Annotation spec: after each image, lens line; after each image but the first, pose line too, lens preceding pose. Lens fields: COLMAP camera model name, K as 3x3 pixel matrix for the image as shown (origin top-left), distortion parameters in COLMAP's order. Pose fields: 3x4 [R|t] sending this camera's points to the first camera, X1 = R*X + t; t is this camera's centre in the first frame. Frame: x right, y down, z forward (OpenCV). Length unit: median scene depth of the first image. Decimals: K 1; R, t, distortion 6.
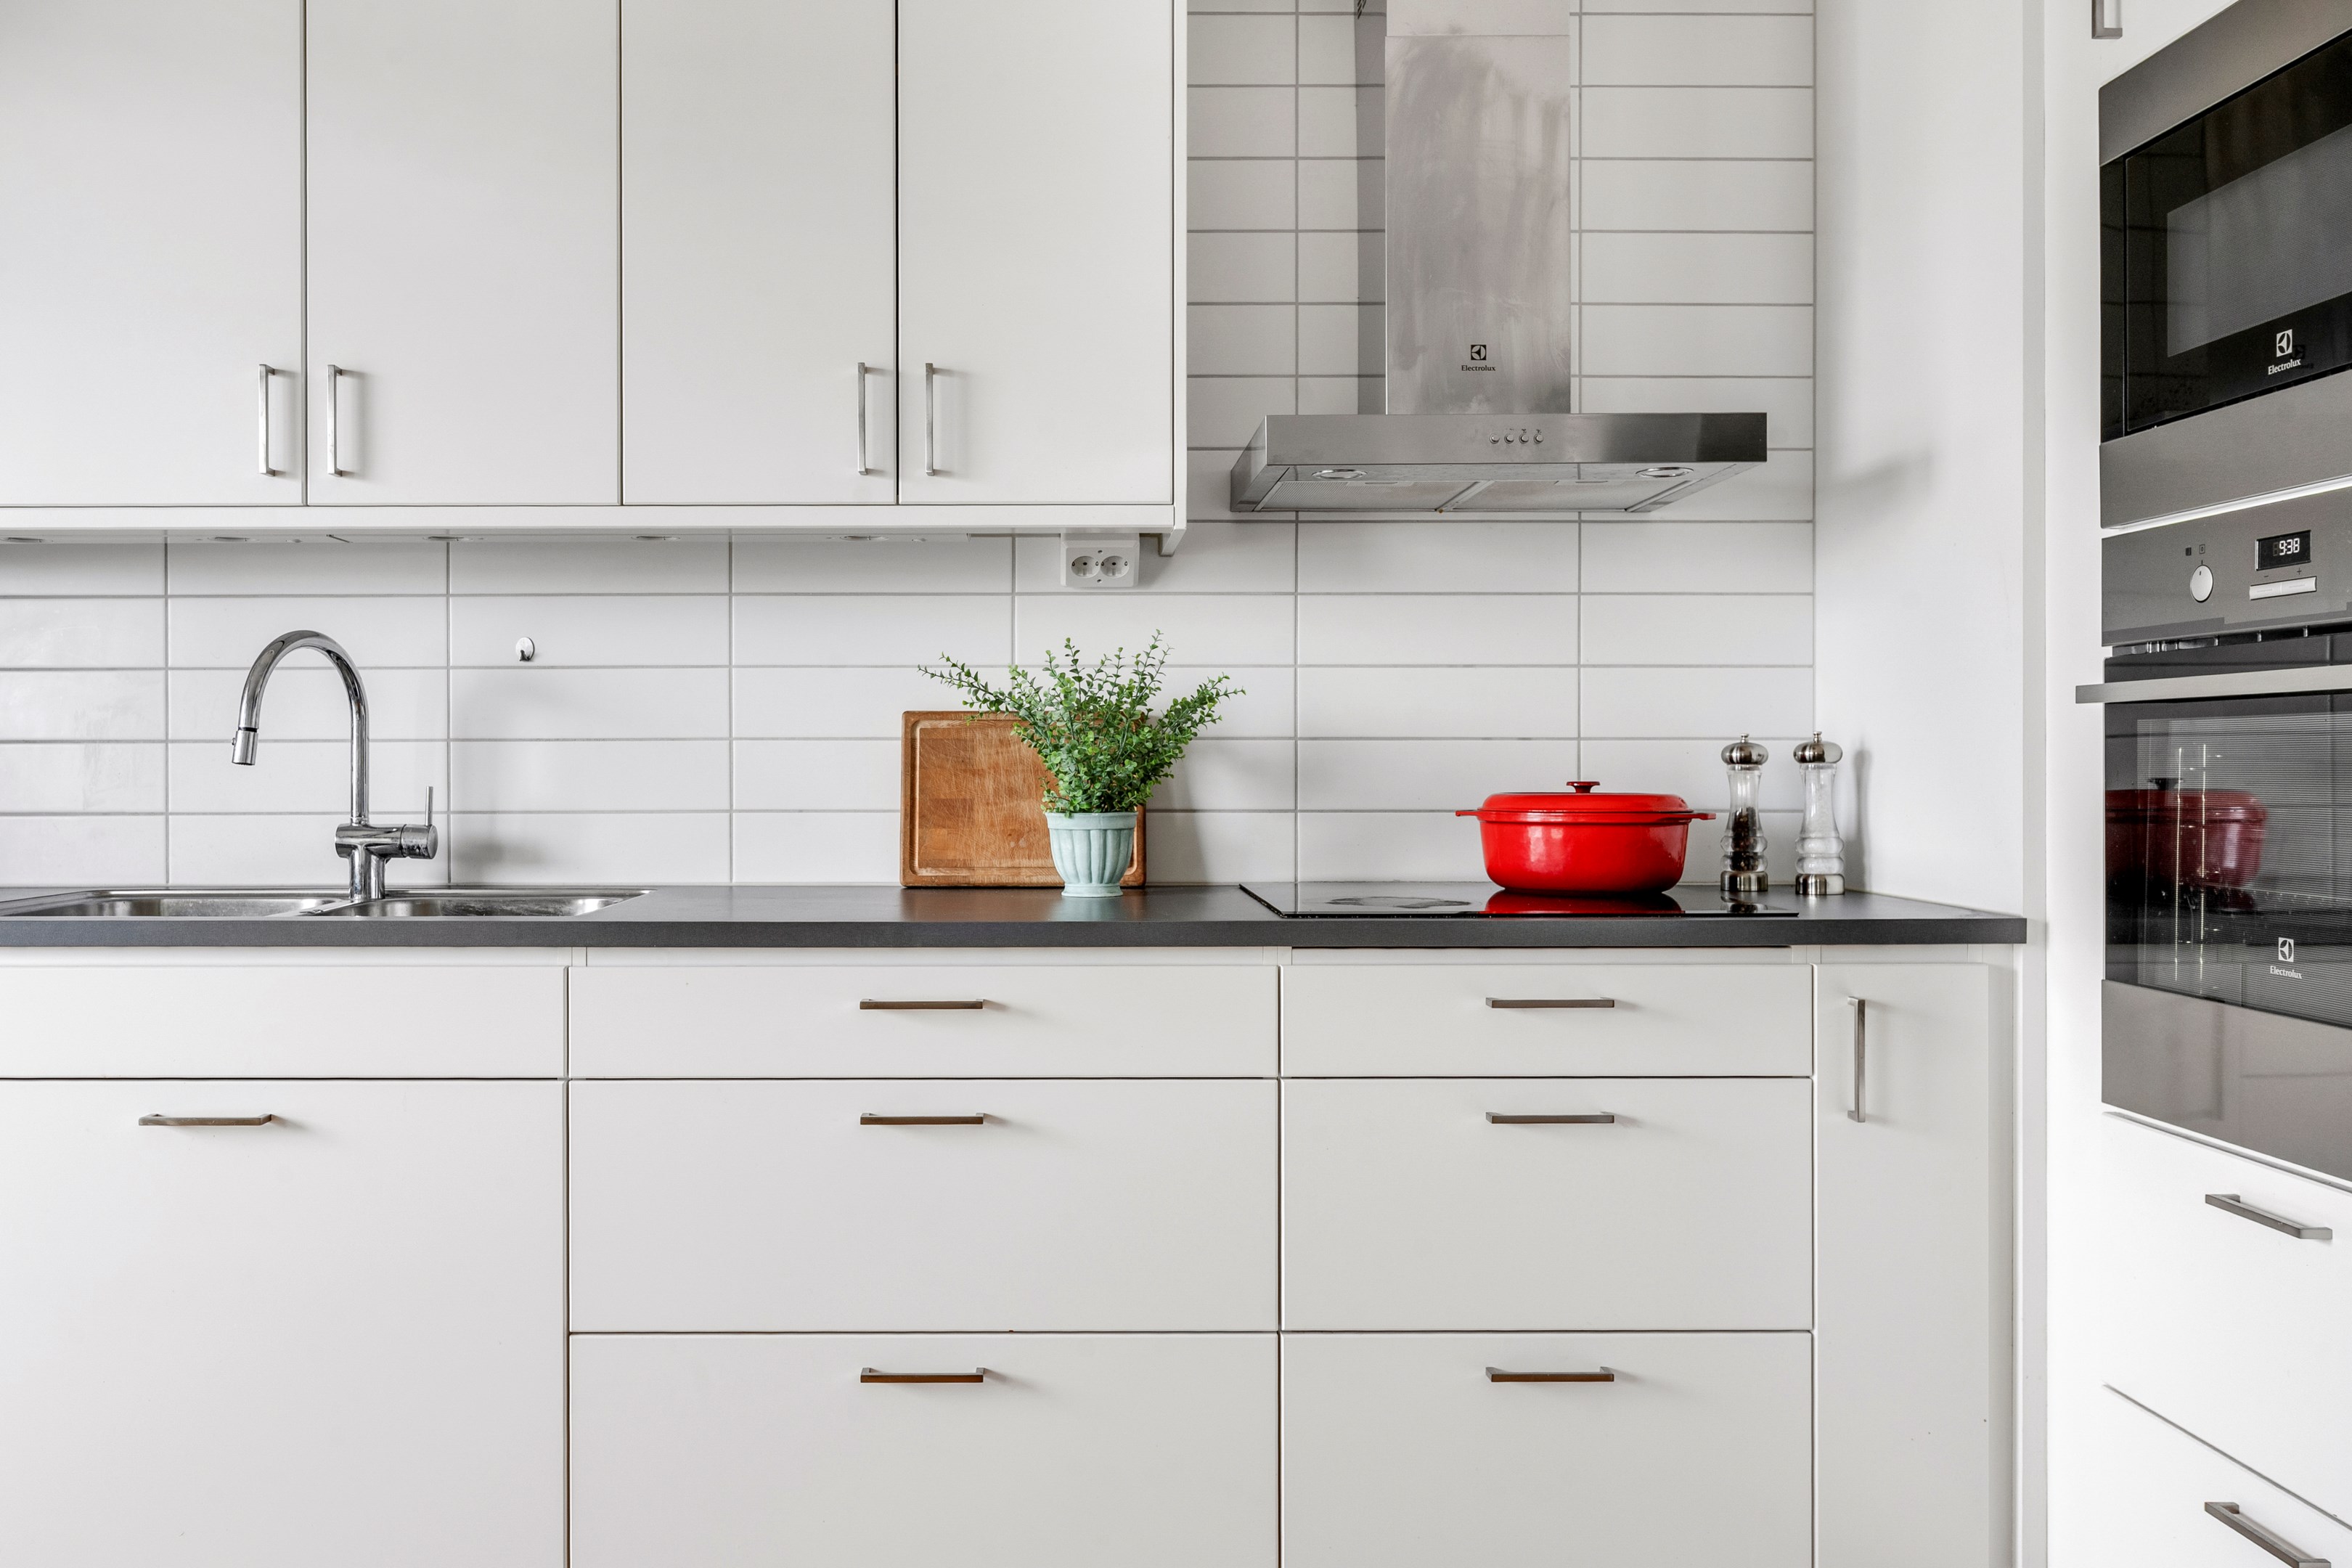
lens RADIAL K [[1940.6, 0, 1034.9], [0, 1940.6, 774.8], [0, 0, 1]] dist [-0.001237, 0.002691]
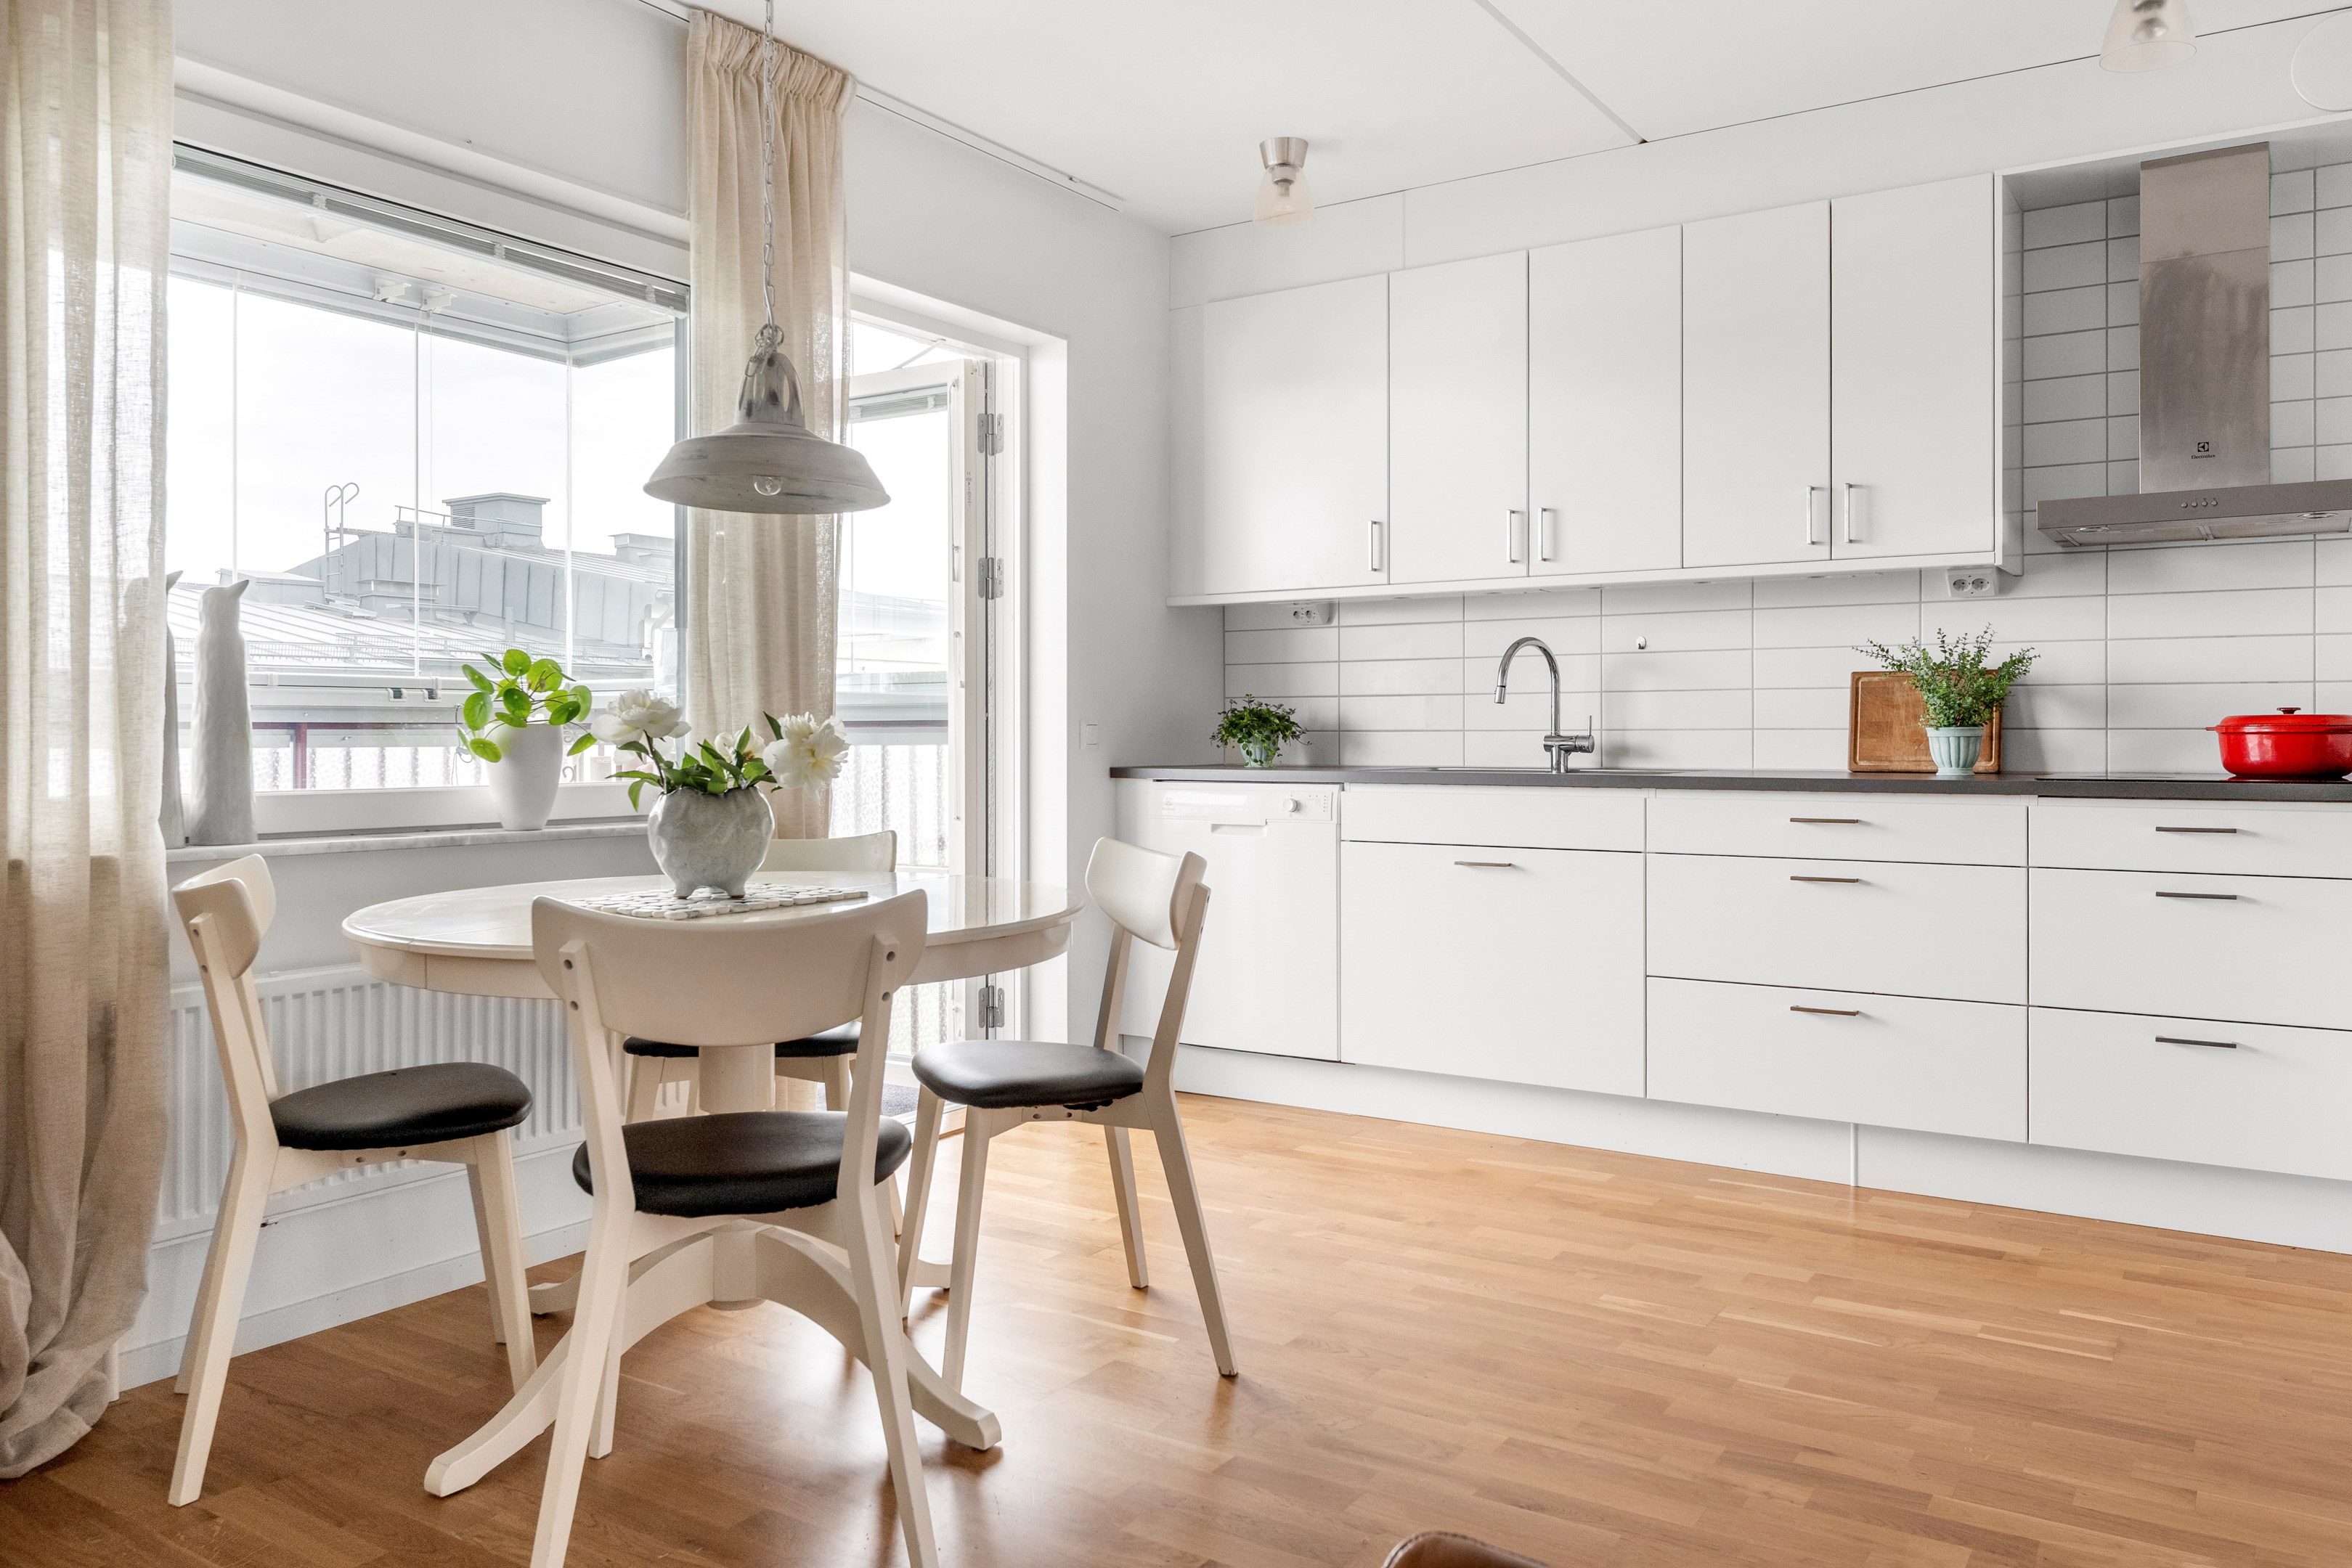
lens RADIAL K [[1688.3, 0, 1191.6], [0, 1688.3, 736.4], [0, 0, 1]] dist [0.002509, -0.006614]
pose [[0.838010, 0.001390, -0.545653, 0.289594], [-0.002876, 0.999994, -0.001871, 0.032904], [0.545647, 0.003137, 0.838009, -0.663626]]
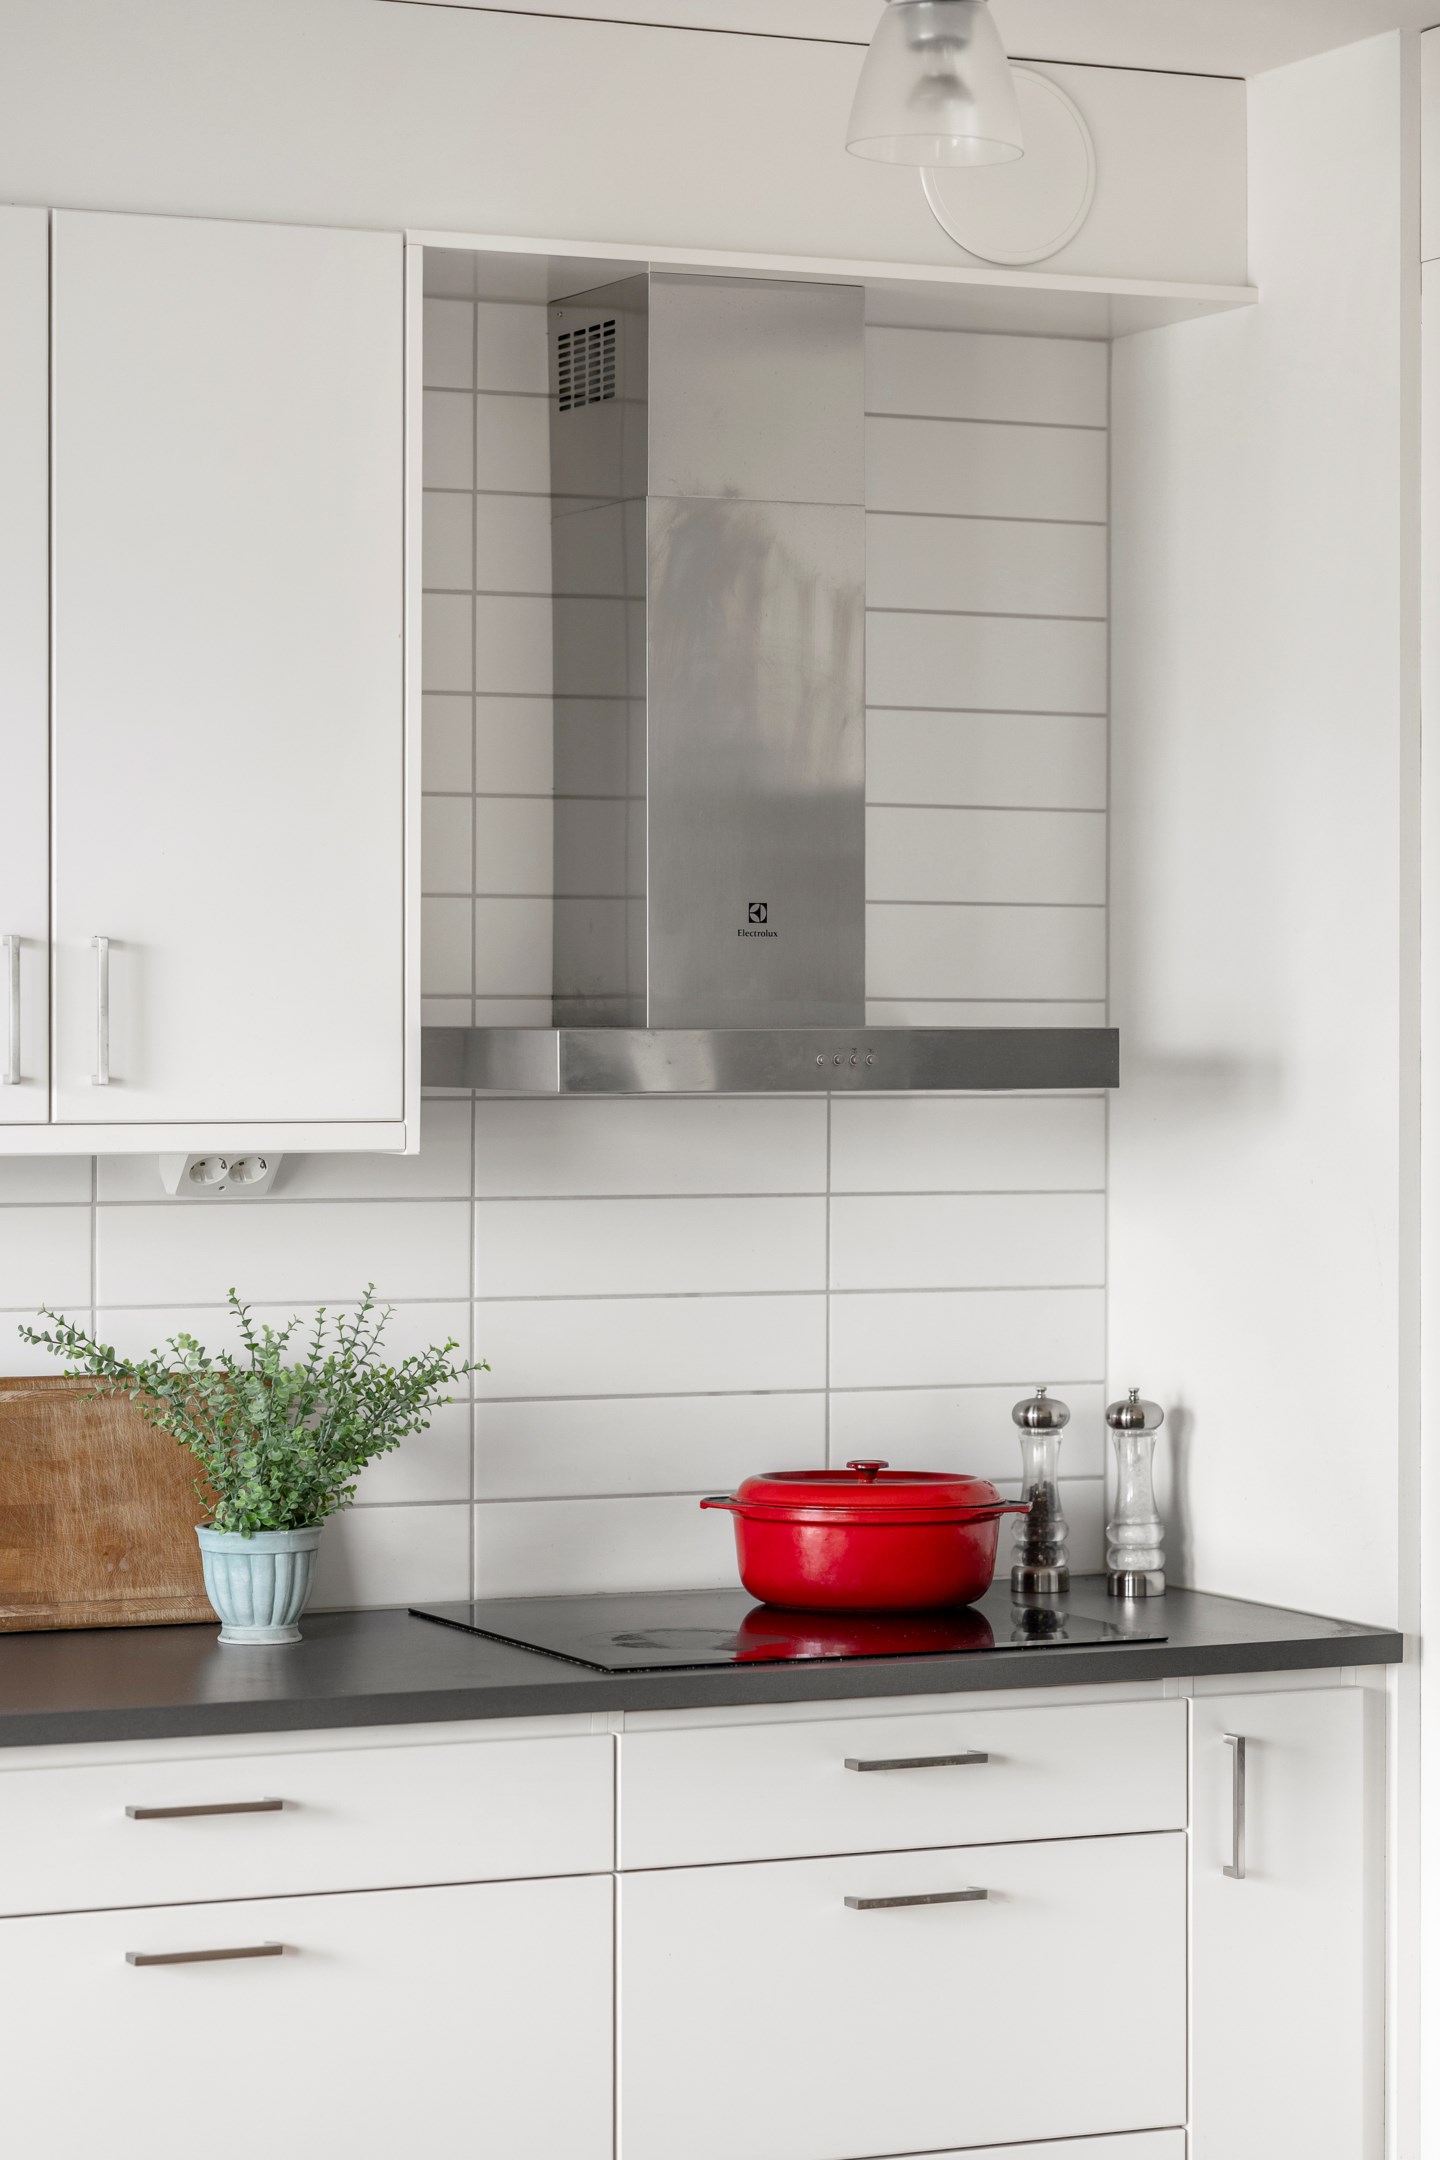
lens RADIAL K [[5301.1, 0, 717.8], [0, 5301.1, 1077.3], [0, 0, 1]] dist [0.002974, 0.000000]
pose [[0.907410, -0.002574, 0.420239, -0.662753], [0.000382, 0.999986, 0.005299, -0.162626], [-0.420247, -0.004647, 0.907398, -0.890908]]
